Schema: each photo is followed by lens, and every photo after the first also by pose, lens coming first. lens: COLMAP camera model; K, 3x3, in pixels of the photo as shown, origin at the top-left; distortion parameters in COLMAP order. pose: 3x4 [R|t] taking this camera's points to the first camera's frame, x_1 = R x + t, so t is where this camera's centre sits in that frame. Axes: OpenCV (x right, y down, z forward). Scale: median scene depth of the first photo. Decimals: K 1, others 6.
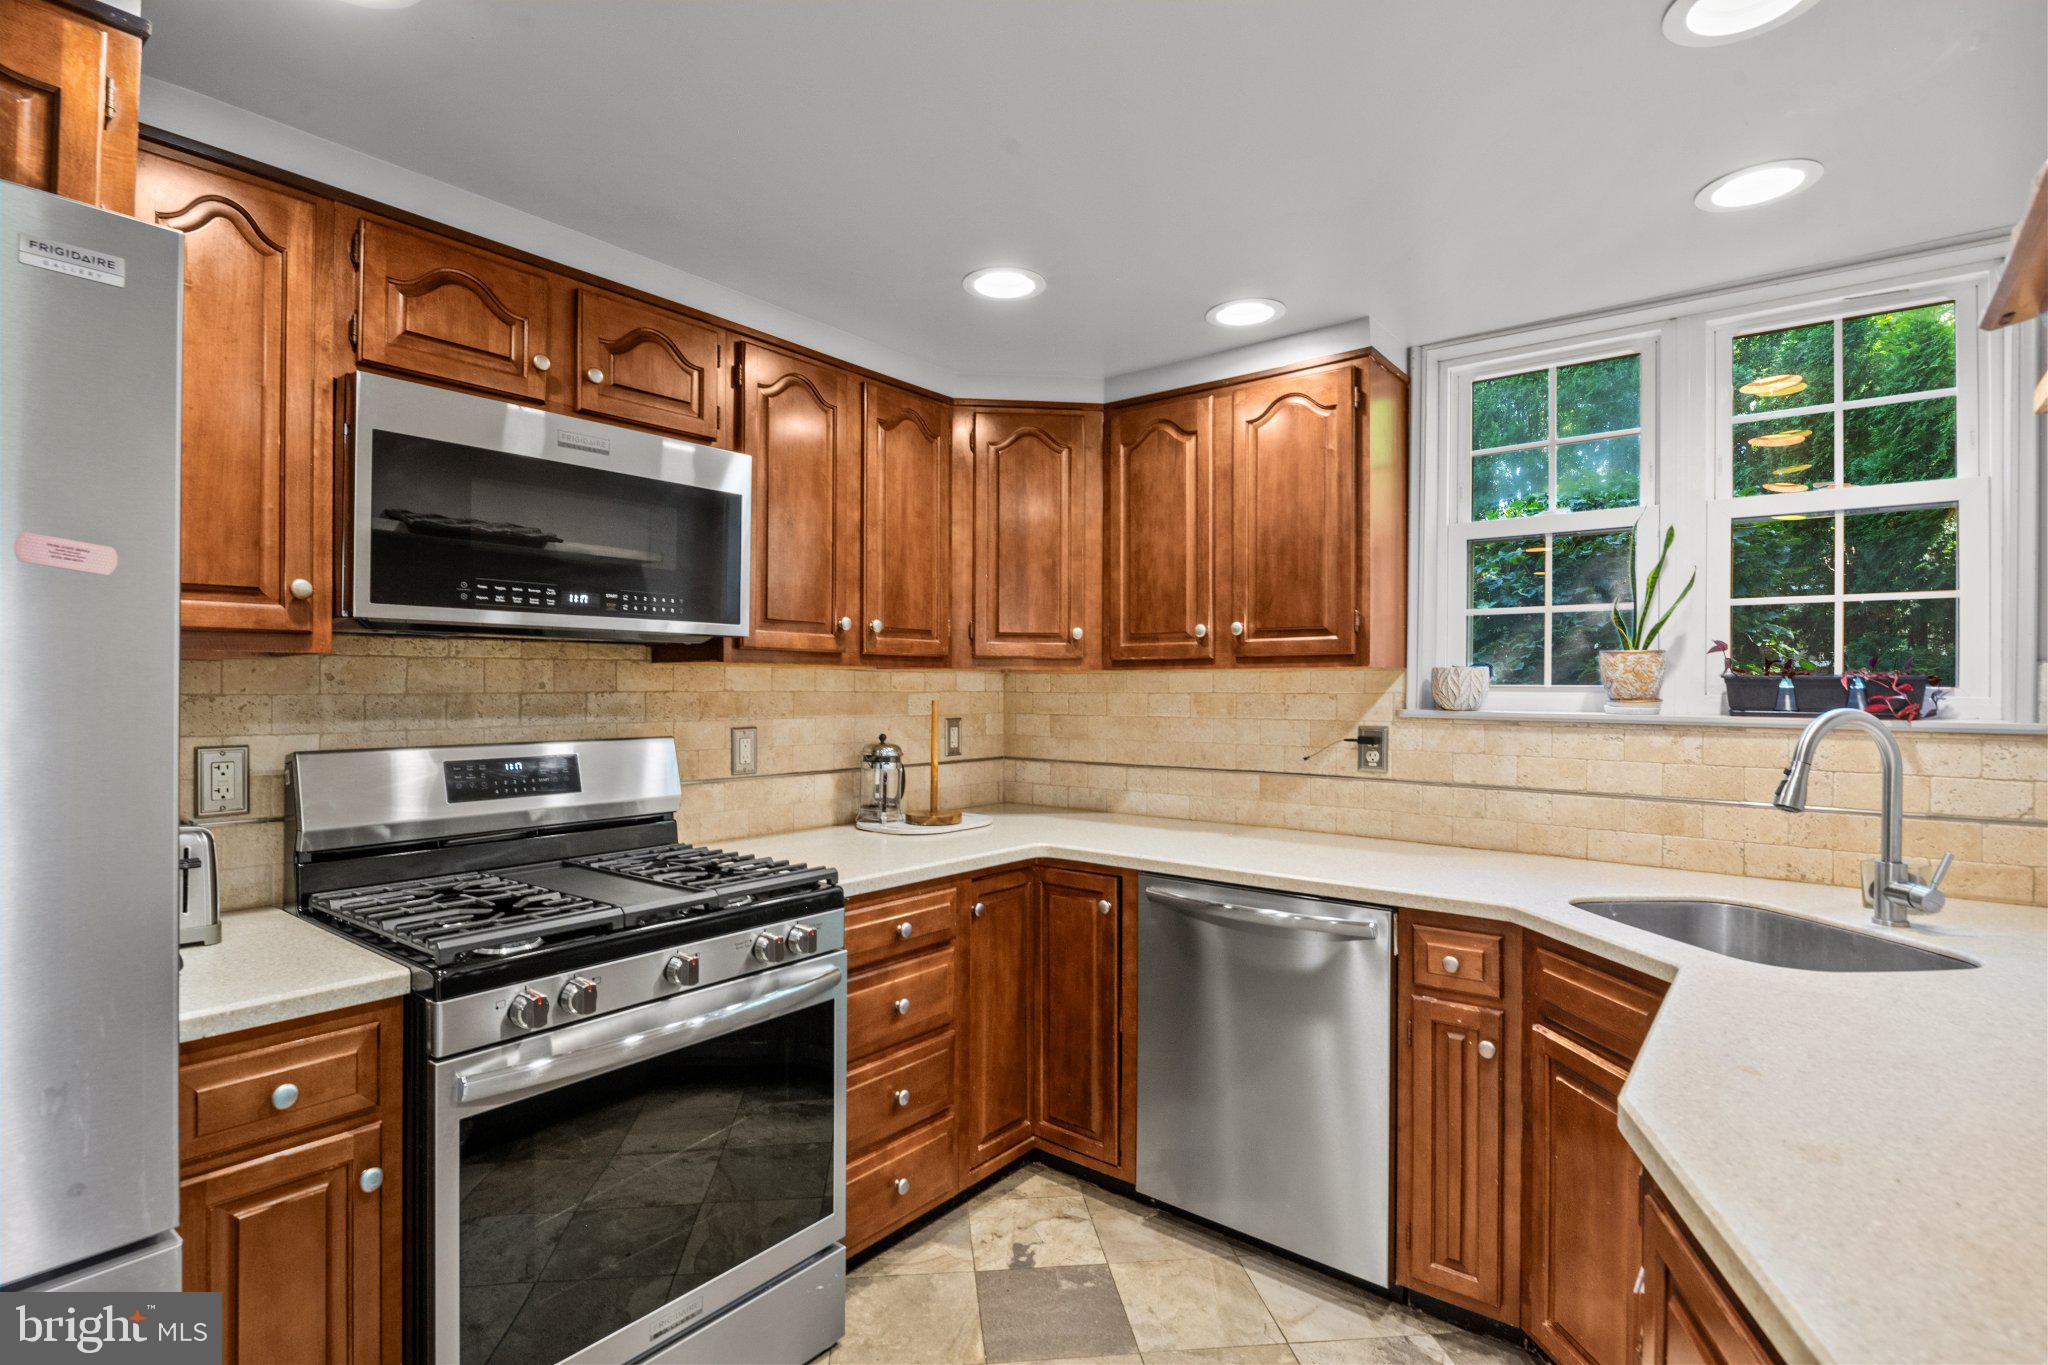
lens RADIAL K [[992.1, 0, 1025.7], [0, 992.1, 684.4], [0, 0, 1]] dist [-0.002403, -0.000212]
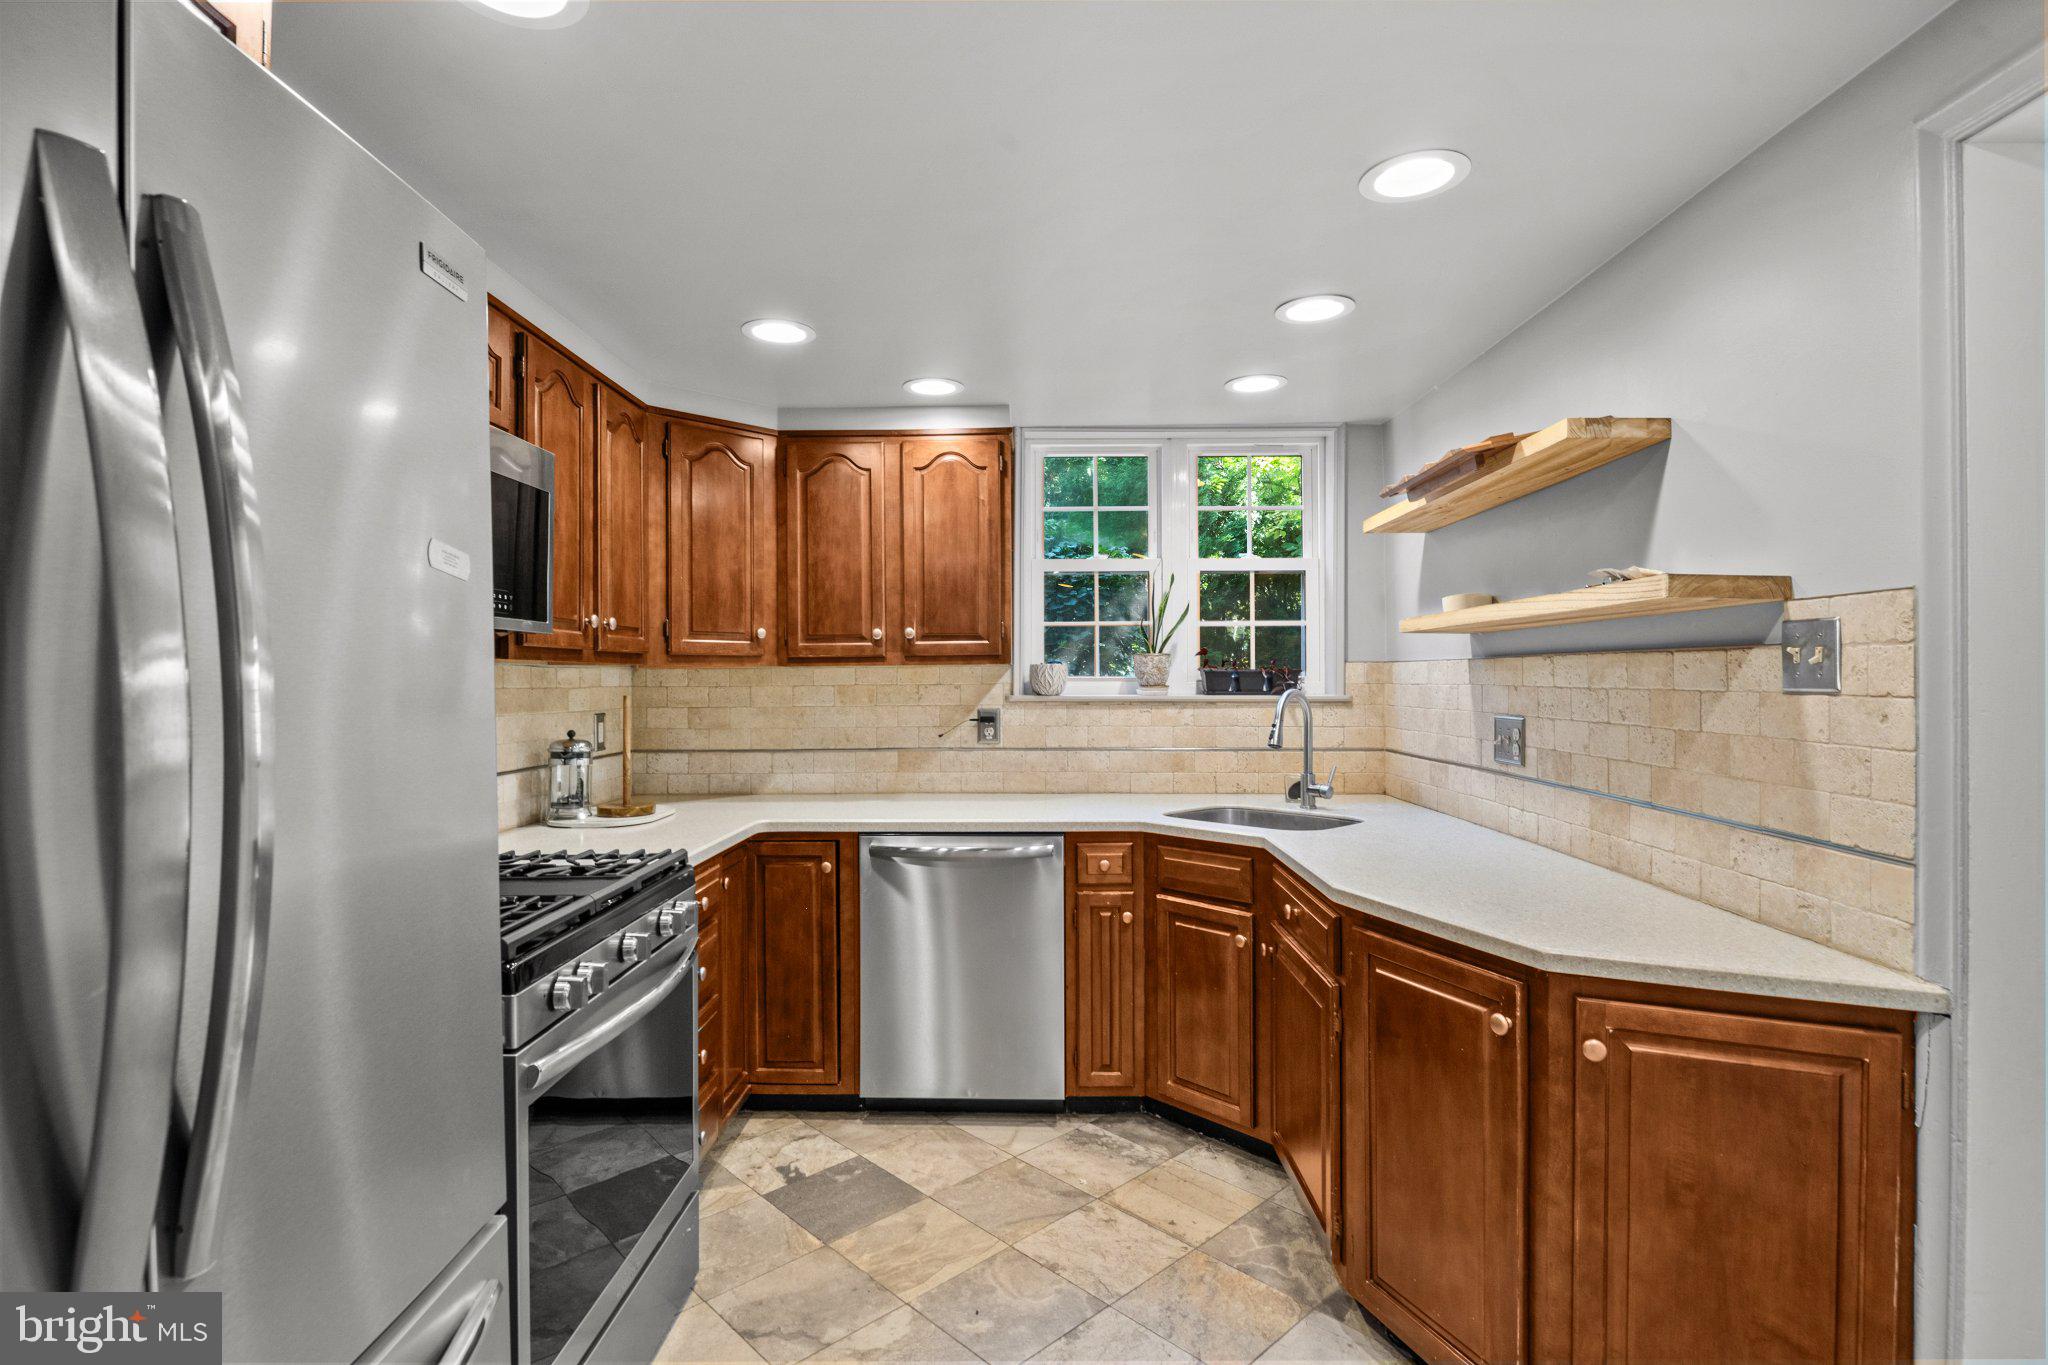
lens RADIAL K [[992.1, 0, 1028.6], [0, 992.1, 678.0], [0, 0, 1]] dist [-0.002403, -0.000212]
pose [[0.784861, -0.007704, 0.619624, -0.446696], [0.006837, 0.999970, 0.003773, -0.003421], [-0.619634, 0.001275, 0.784890, -0.073052]]
